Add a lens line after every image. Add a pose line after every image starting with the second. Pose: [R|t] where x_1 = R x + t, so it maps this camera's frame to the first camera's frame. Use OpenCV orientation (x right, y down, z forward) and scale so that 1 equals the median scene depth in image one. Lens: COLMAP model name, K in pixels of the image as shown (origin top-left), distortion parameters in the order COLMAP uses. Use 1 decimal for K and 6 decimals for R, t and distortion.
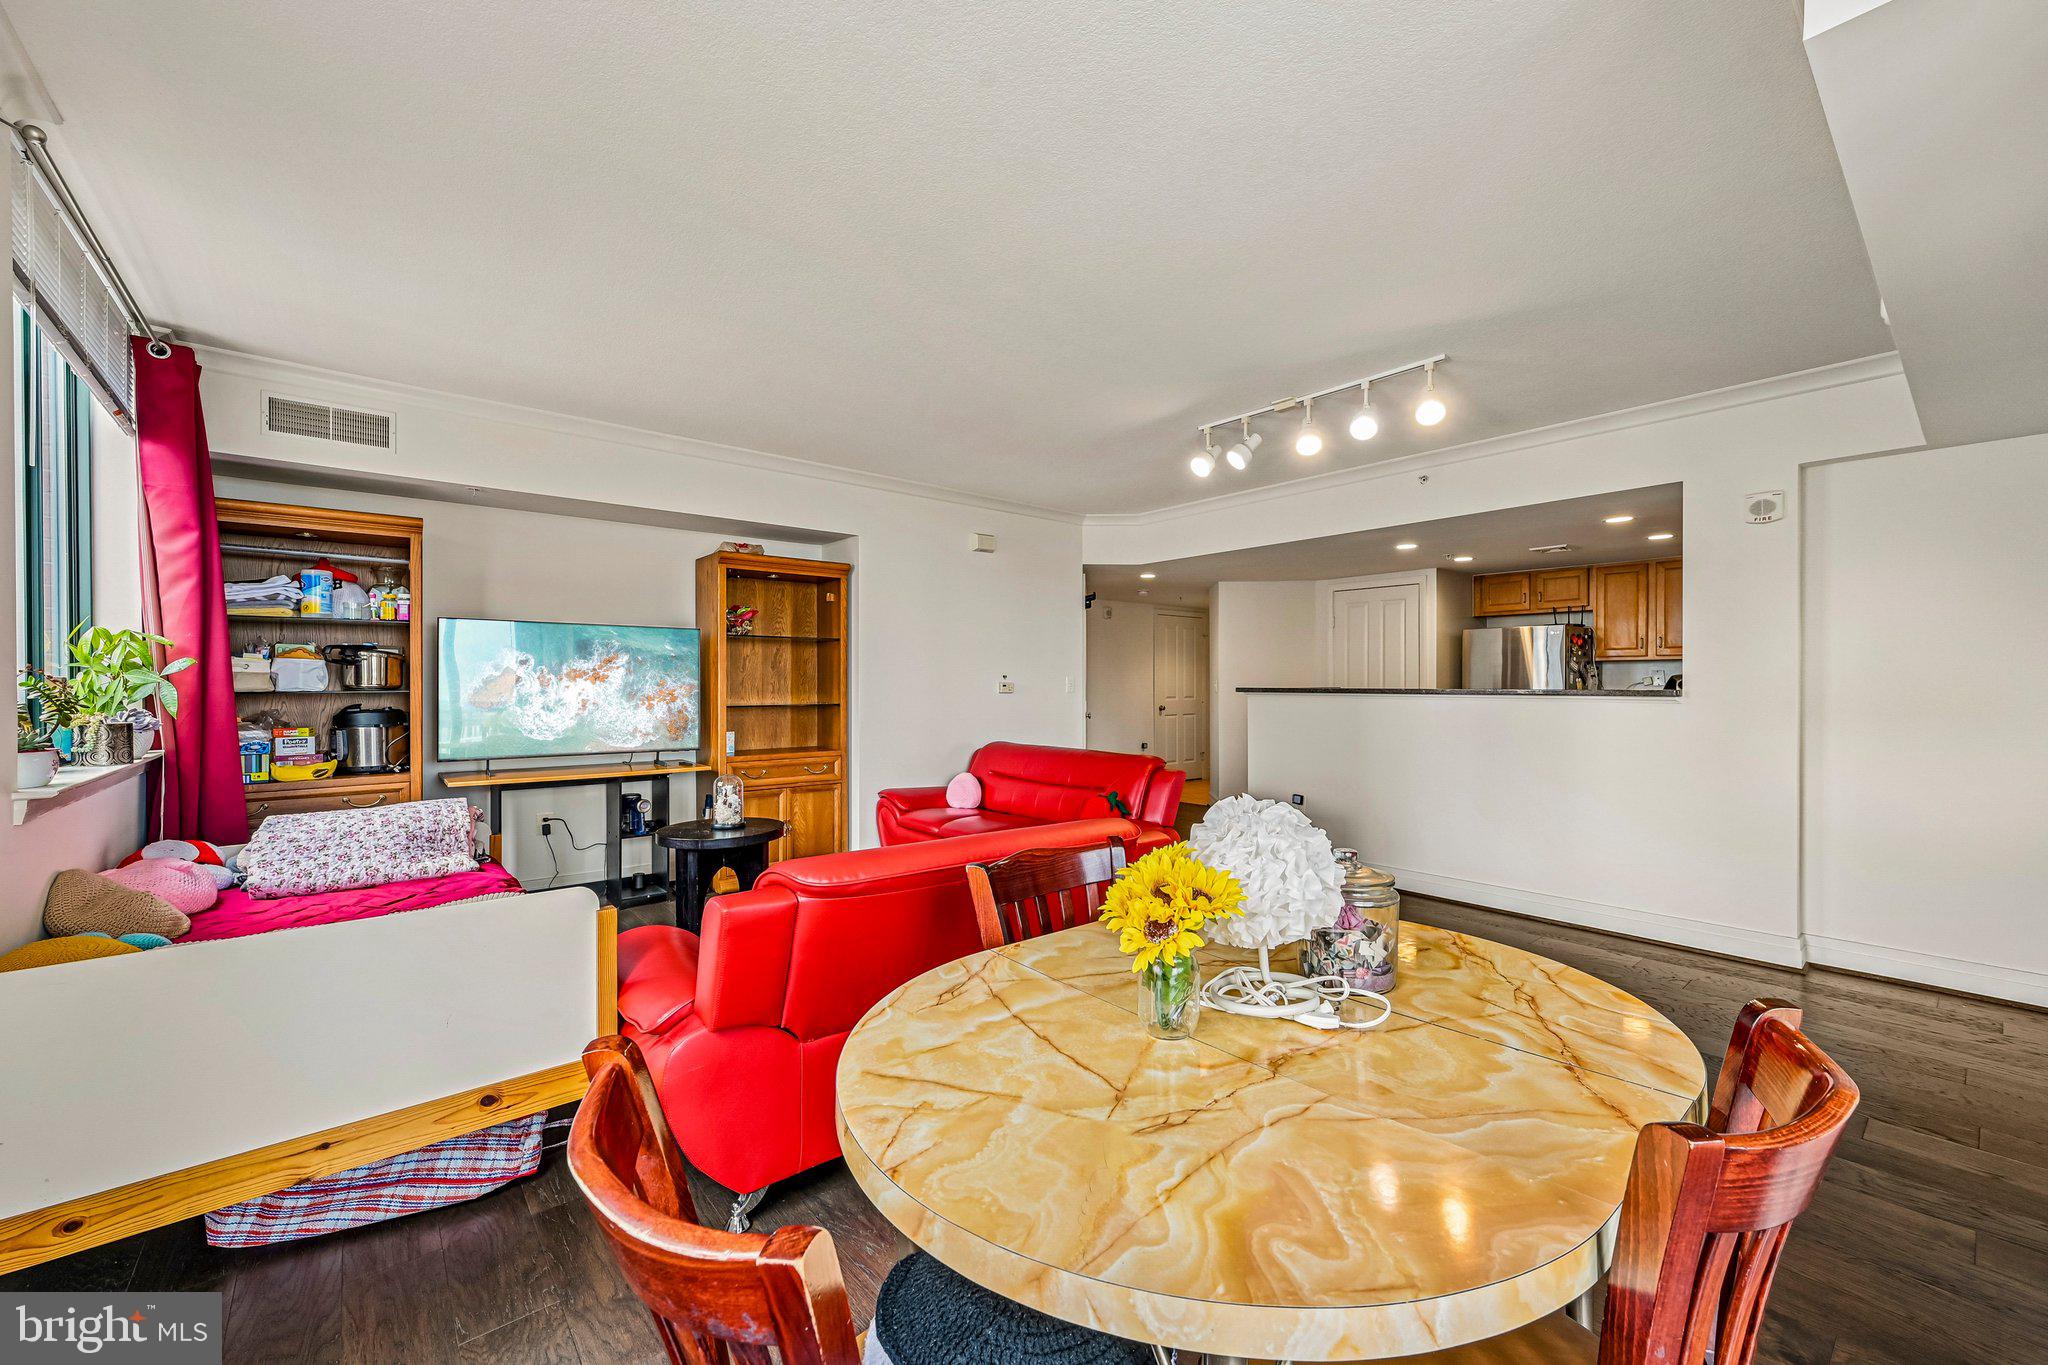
lens RADIAL K [[808.4, 0, 1044.8], [0, 808.4, 685.9], [0, 0, 1]] dist [0.000399, 0.000095]
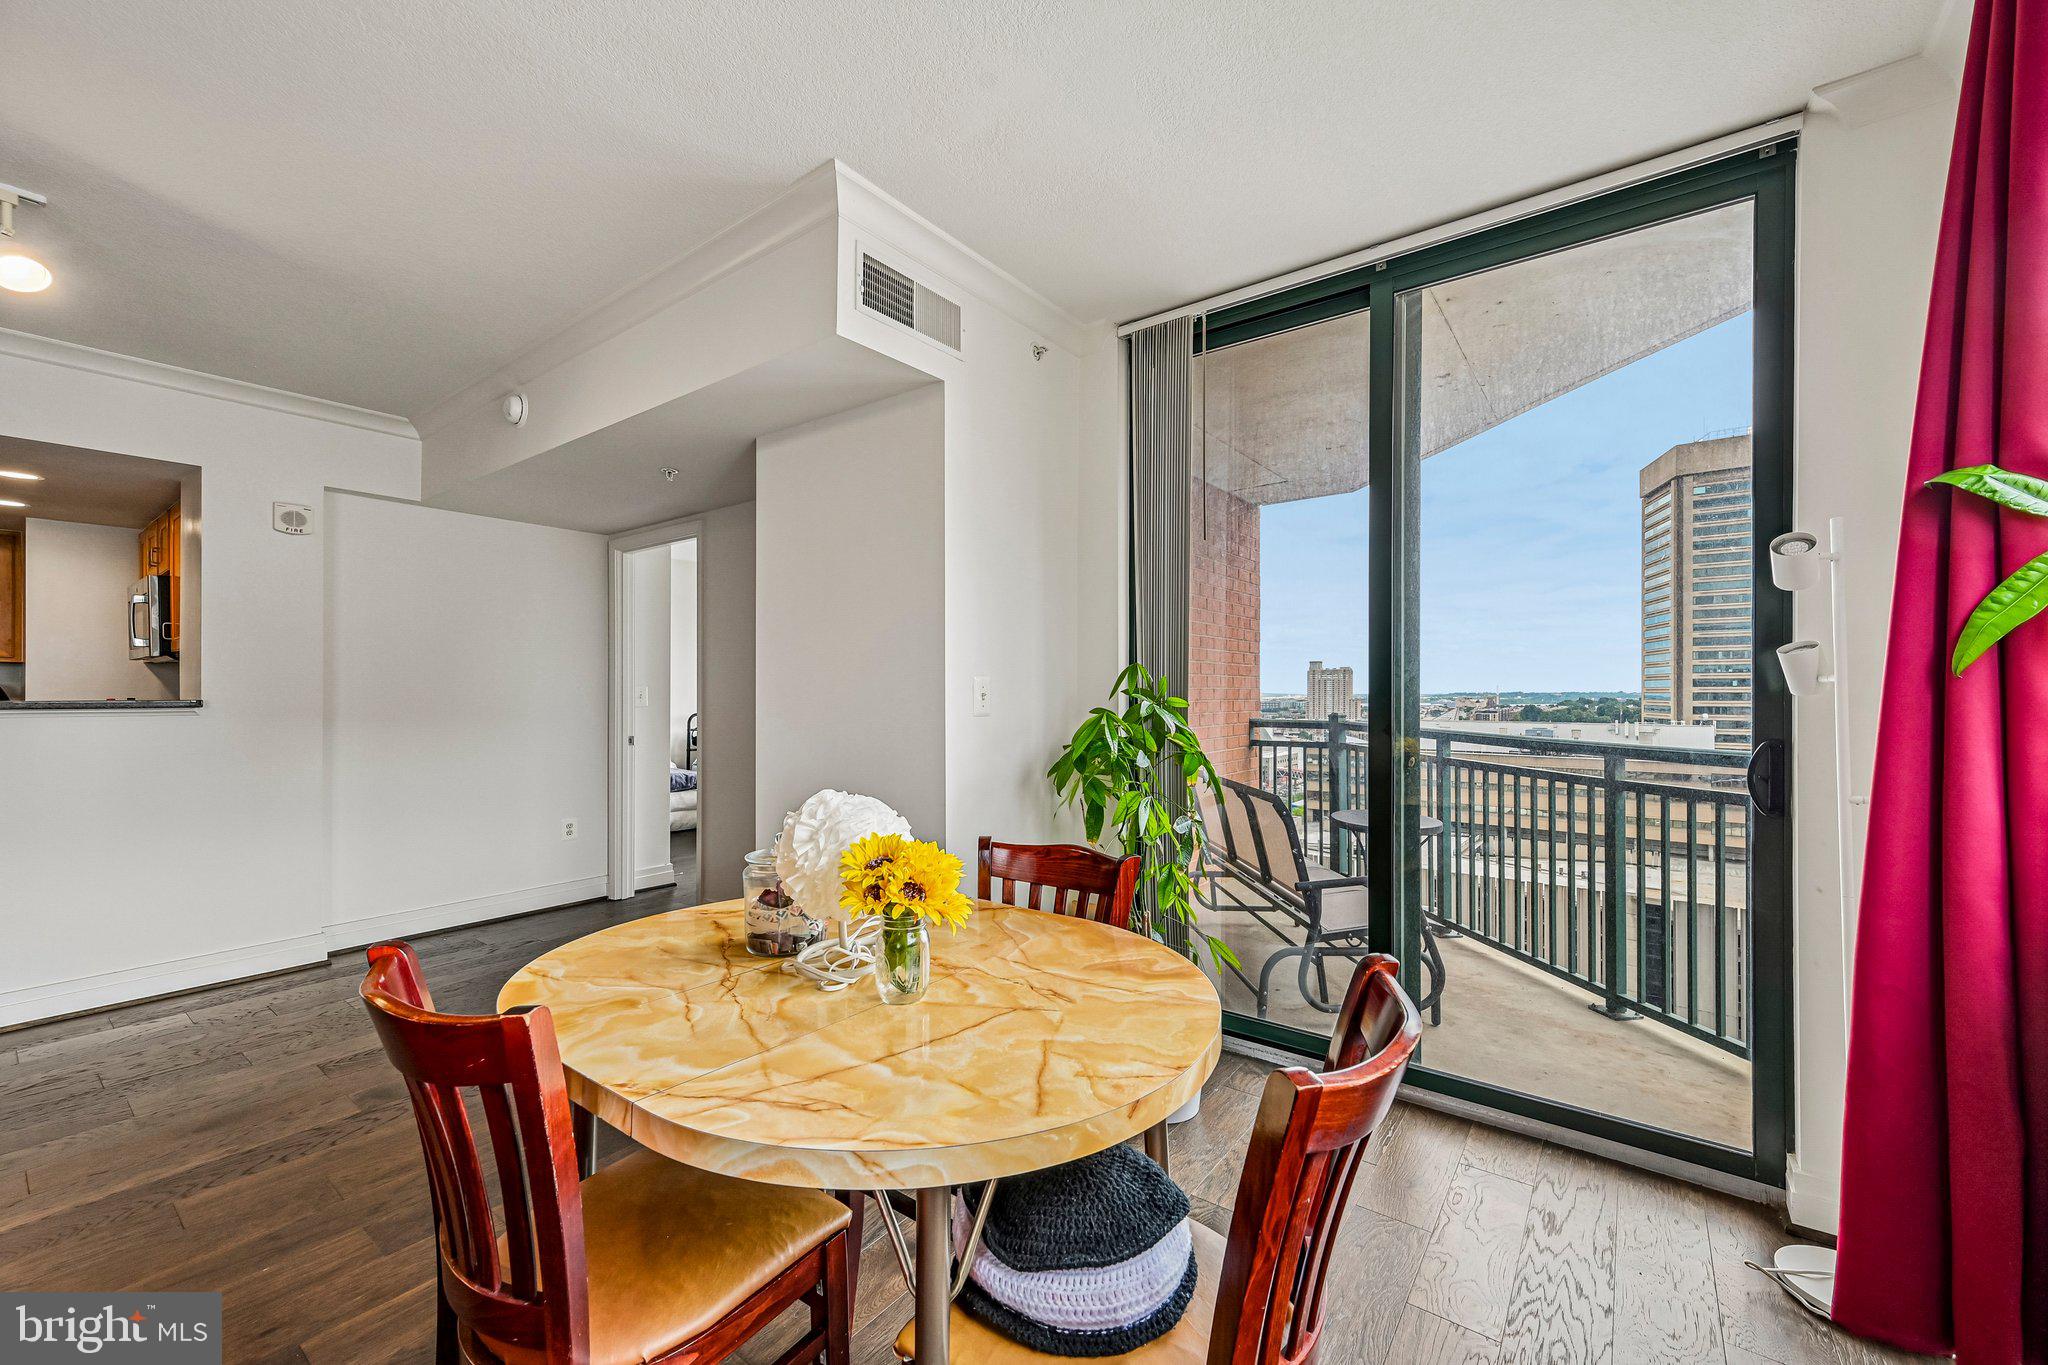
lens RADIAL K [[802.8, 0, 1027.8], [0, 802.8, 690.4], [0, 0, 1]] dist [0.000349, 0.000072]
pose [[-0.211785, 0.002345, 0.977313, -0.861452], [0.004142, 0.999990, -0.001501, -0.000221], [-0.977307, 0.003730, -0.211793, 0.934379]]
